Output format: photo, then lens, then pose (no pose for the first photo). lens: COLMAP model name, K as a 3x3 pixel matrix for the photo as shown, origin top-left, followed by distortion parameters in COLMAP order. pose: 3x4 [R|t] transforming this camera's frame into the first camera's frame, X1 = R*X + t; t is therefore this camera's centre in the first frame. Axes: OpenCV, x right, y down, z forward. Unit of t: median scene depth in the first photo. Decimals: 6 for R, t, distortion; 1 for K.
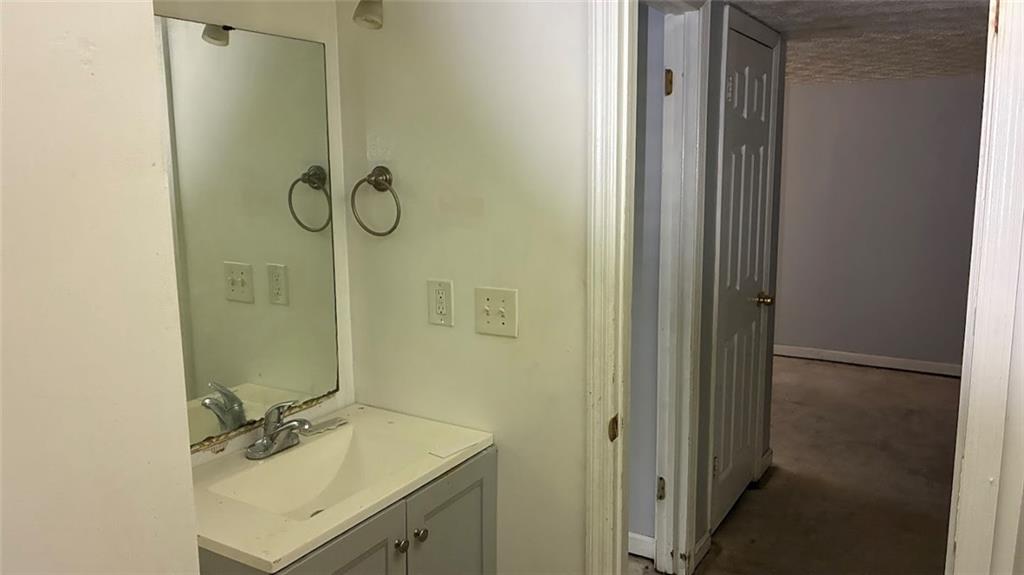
lens RADIAL K [[773.2, 0, 512.0], [0, 773.2, 287.5], [0, 0, 1]] dist [0.016484, 0.003242]
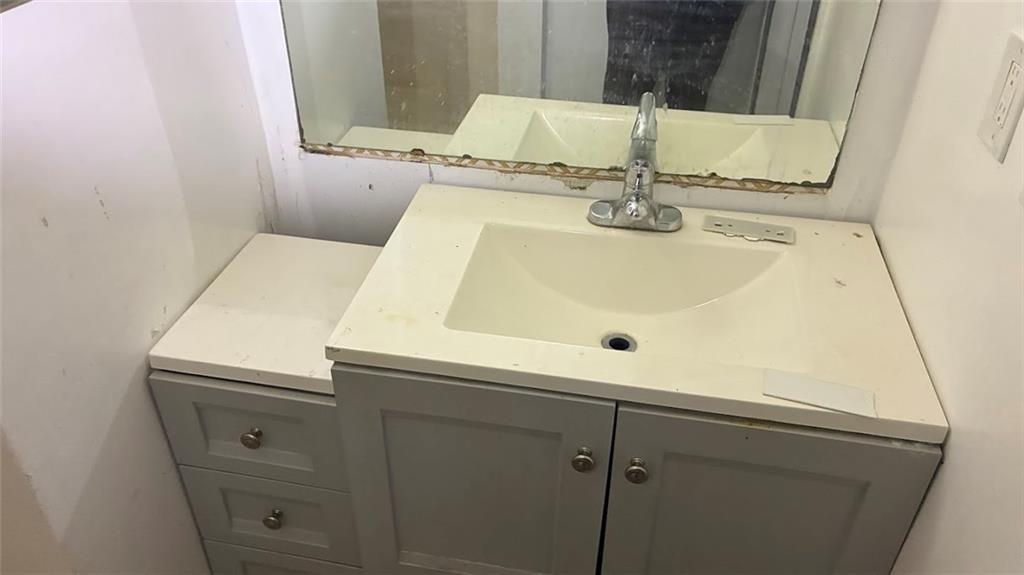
lens RADIAL K [[773.2, 0, 512.0], [0, 773.2, 287.5], [0, 0, 1]] dist [0.016484, 0.003242]
pose [[0.340285, 0.529099, -0.777341, 0.198316], [-0.164624, 0.847429, 0.504740, -0.059371], [0.925800, -0.043787, 0.375470, 0.646473]]
